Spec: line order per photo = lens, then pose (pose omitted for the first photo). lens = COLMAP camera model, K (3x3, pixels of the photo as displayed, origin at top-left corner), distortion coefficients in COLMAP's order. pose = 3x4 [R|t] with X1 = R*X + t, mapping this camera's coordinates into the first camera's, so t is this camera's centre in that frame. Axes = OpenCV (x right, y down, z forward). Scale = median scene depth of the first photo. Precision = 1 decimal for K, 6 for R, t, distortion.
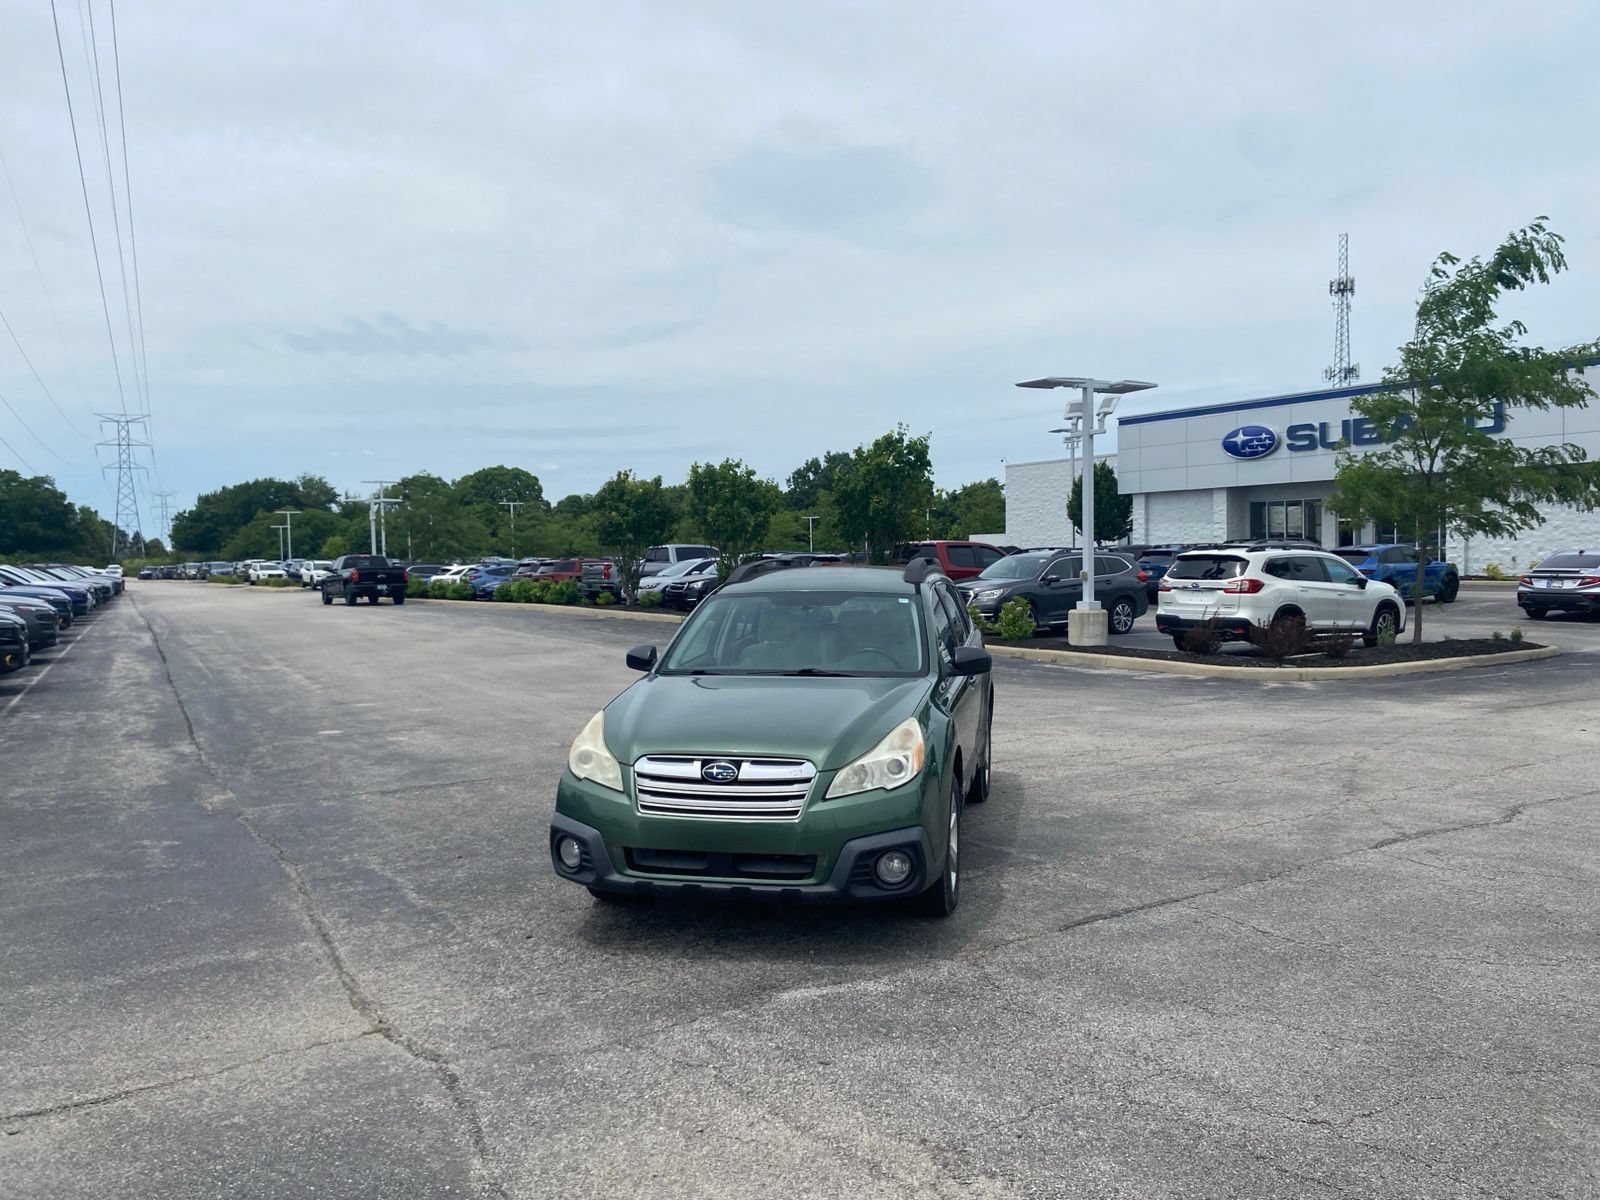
lens RADIAL K [[1213.0, 0, 788.7], [0, 1213.0, 616.5], [0, 0, 1]] dist [0.032121, -0.050845]
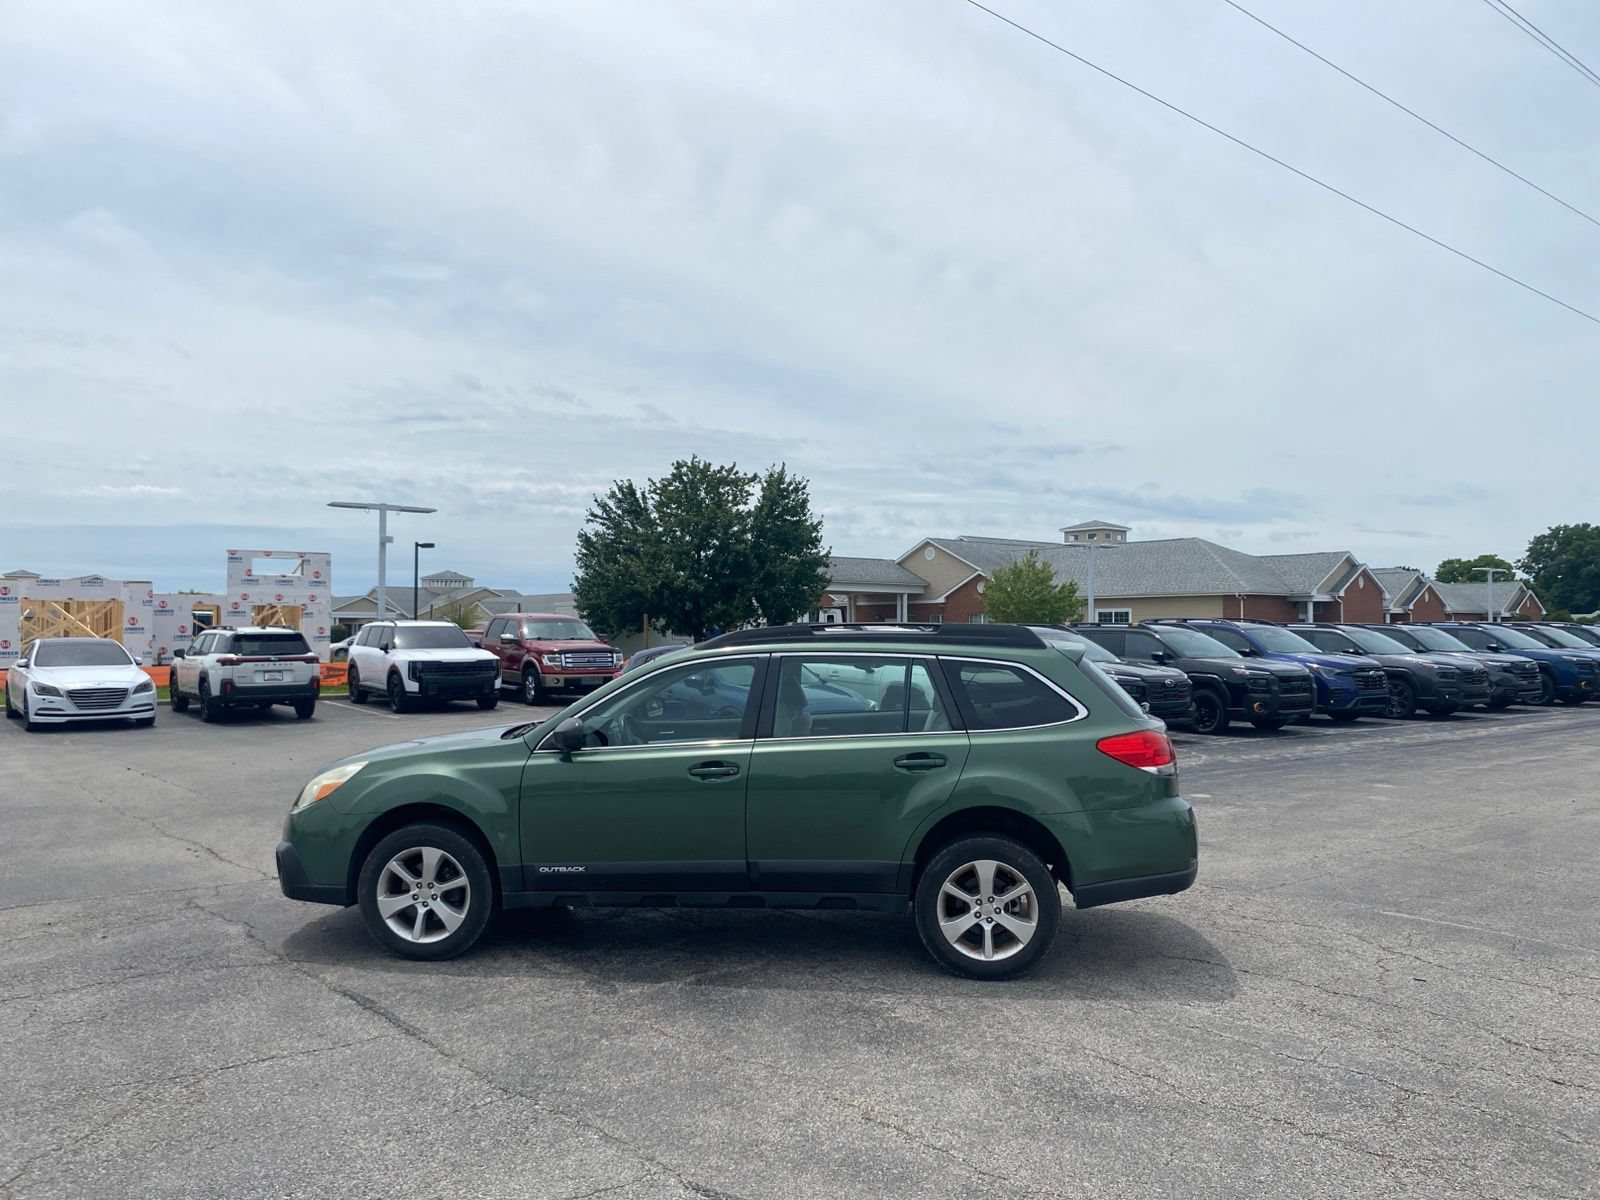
lens RADIAL K [[1213.0, 0, 791.7], [0, 1213.0, 661.8], [0, 0, 1]] dist [0.032121, -0.050845]
pose [[0.132732, 0.041972, -0.990263, 0.874277], [-0.051954, 0.998024, 0.035337, -0.047928], [0.989789, 0.046758, 0.134651, 0.849020]]
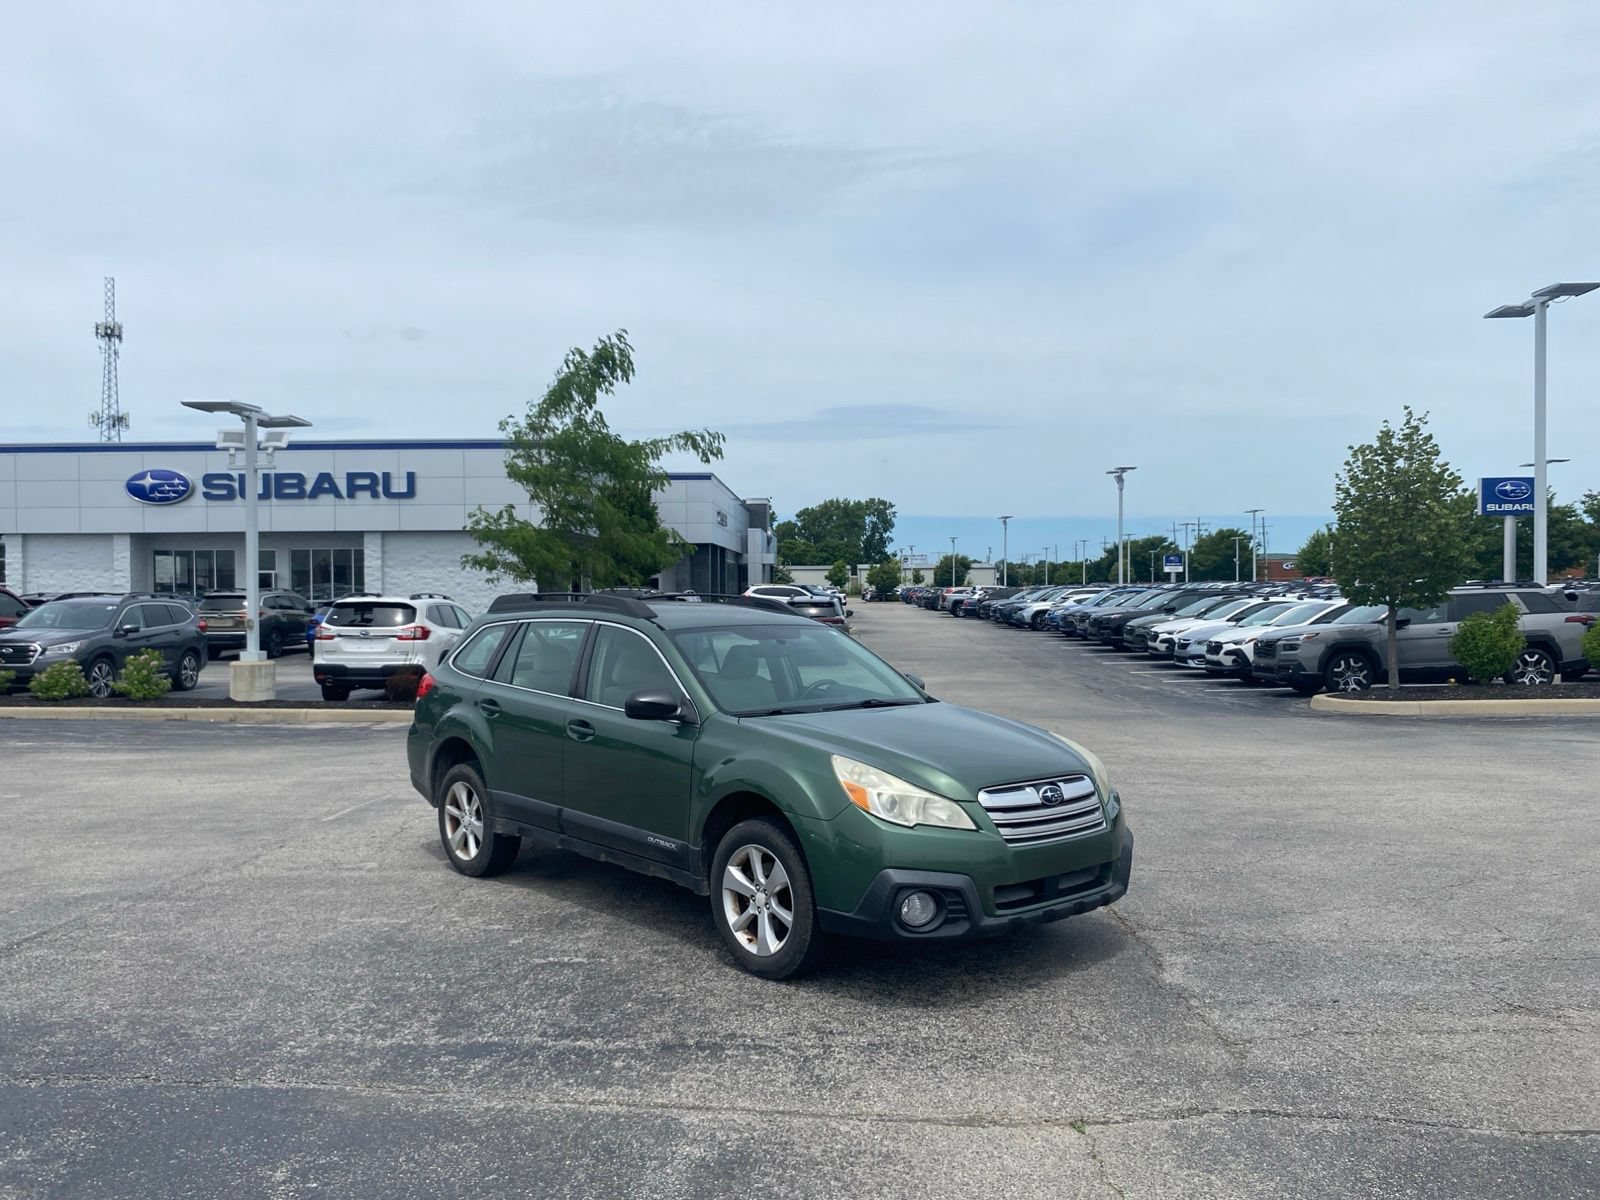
lens RADIAL K [[1213.0, 0, 794.2], [0, 1213.0, 624.5], [0, 0, 1]] dist [0.032121, -0.050845]
pose [[0.583050, -0.003405, 0.812429, -0.649920], [0.034611, 0.999187, -0.020651, -0.000403], [-0.811699, 0.040160, 0.582694, 0.367992]]
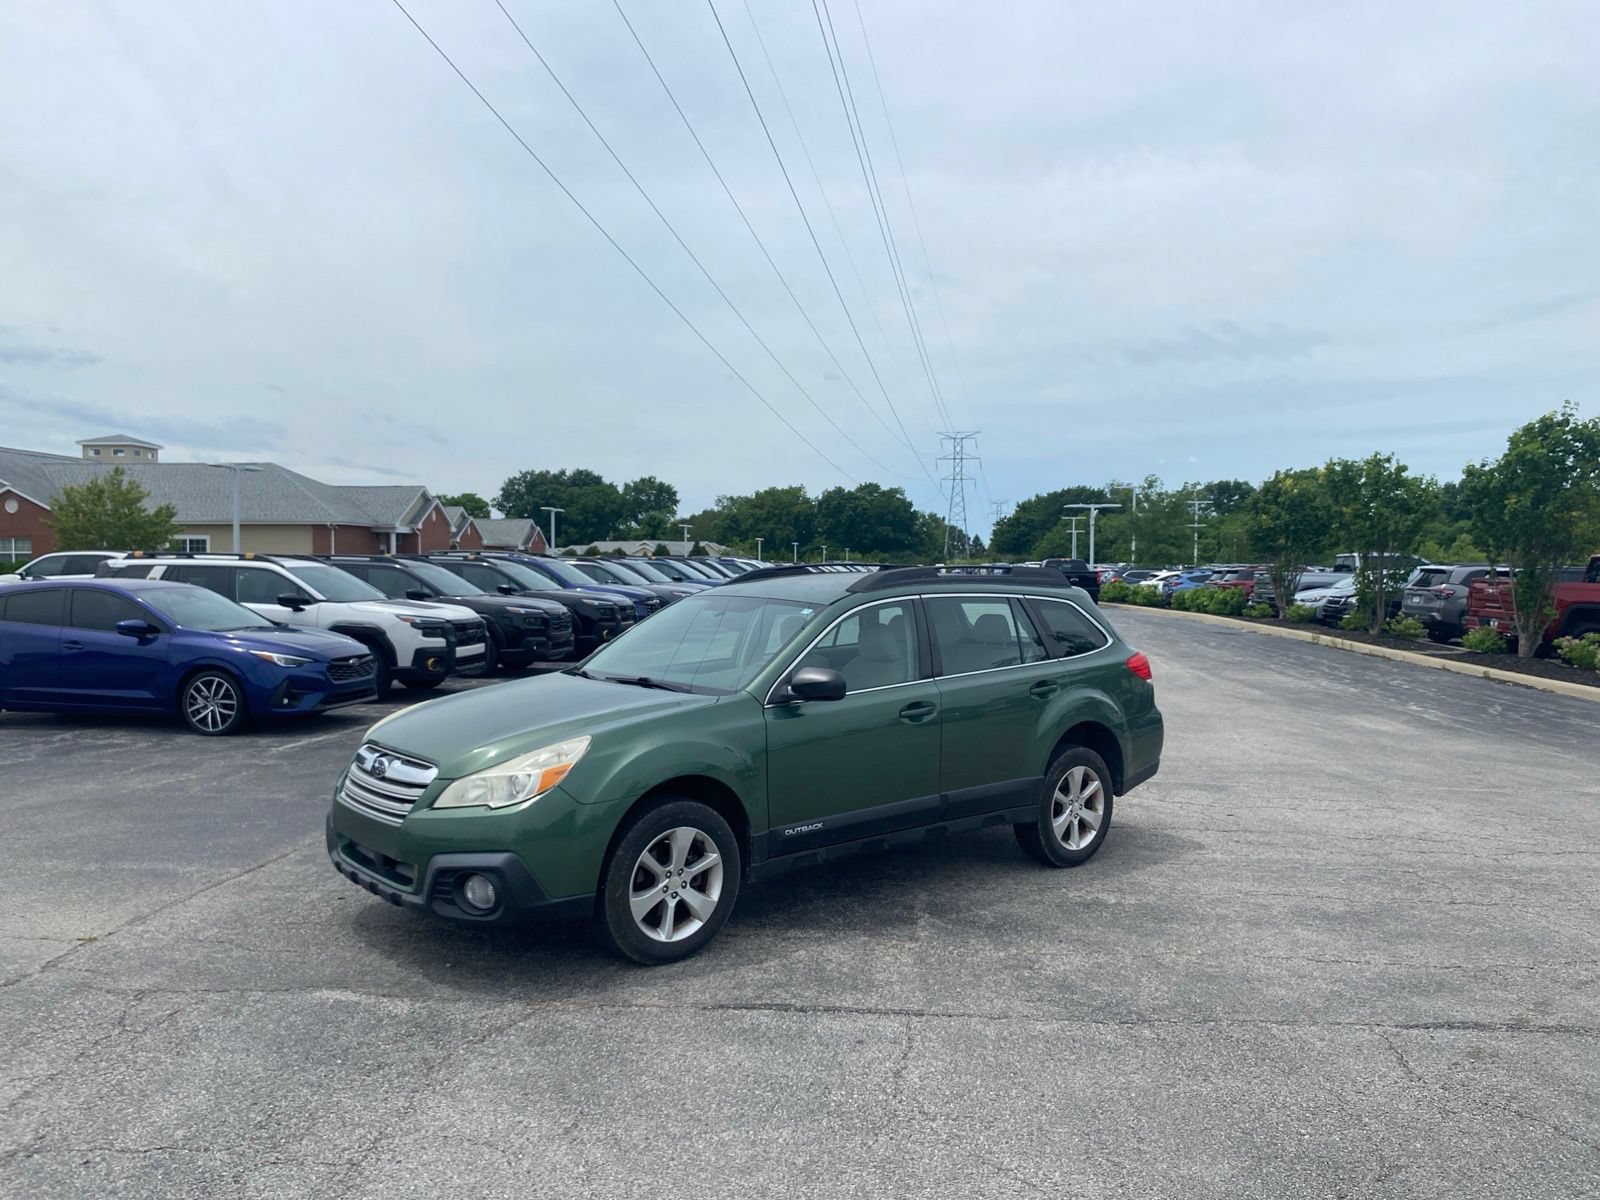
lens RADIAL K [[1213.0, 0, 804.5], [0, 1213.0, 612.6], [0, 0, 1]] dist [0.032121, -0.050845]
pose [[0.804117, 0.047526, -0.592569, 0.527629], [-0.052335, 0.998588, 0.009072, -0.017532], [0.592163, 0.023717, 0.805469, 0.249183]]
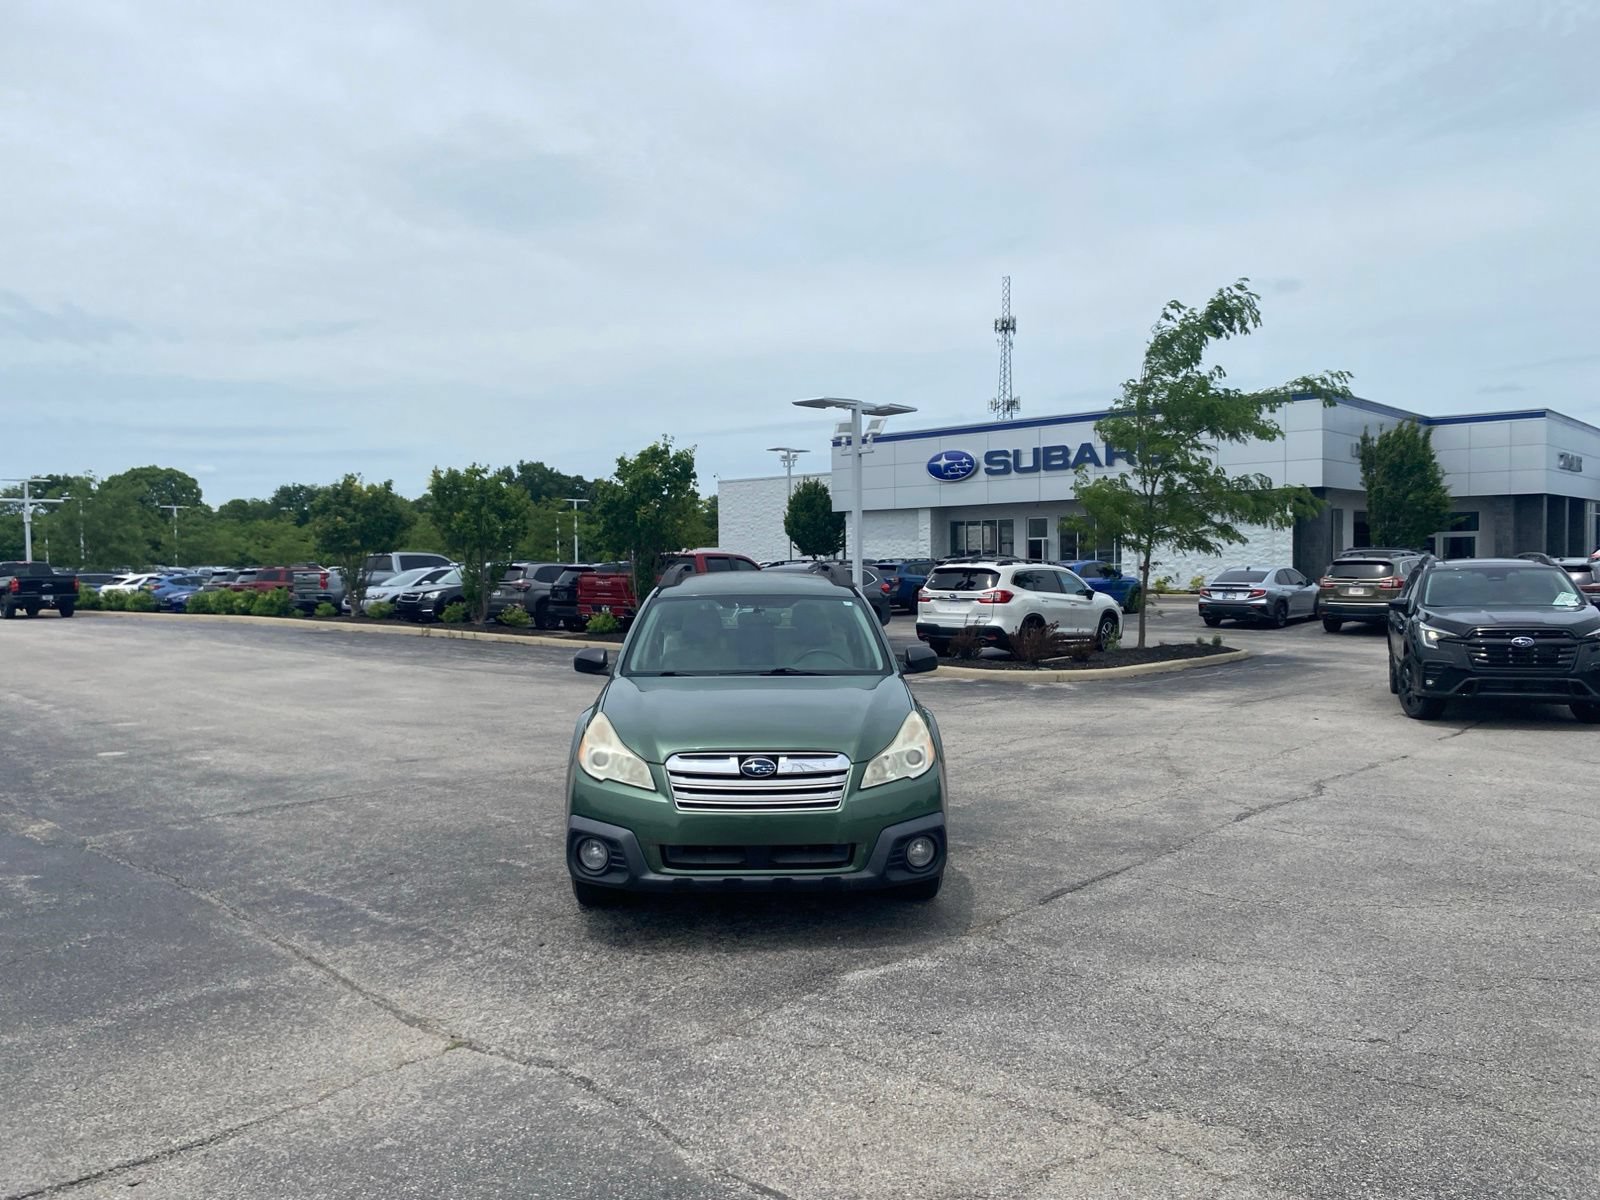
lens RADIAL K [[1213.0, 0, 791.7], [0, 1213.0, 616.5], [0, 0, 1]] dist [0.032121, -0.050845]
pose [[0.967773, -0.001496, 0.251820, -0.183967], [0.004249, 0.999937, -0.010390, 0.007818], [-0.251789, 0.011125, 0.967718, 0.001014]]
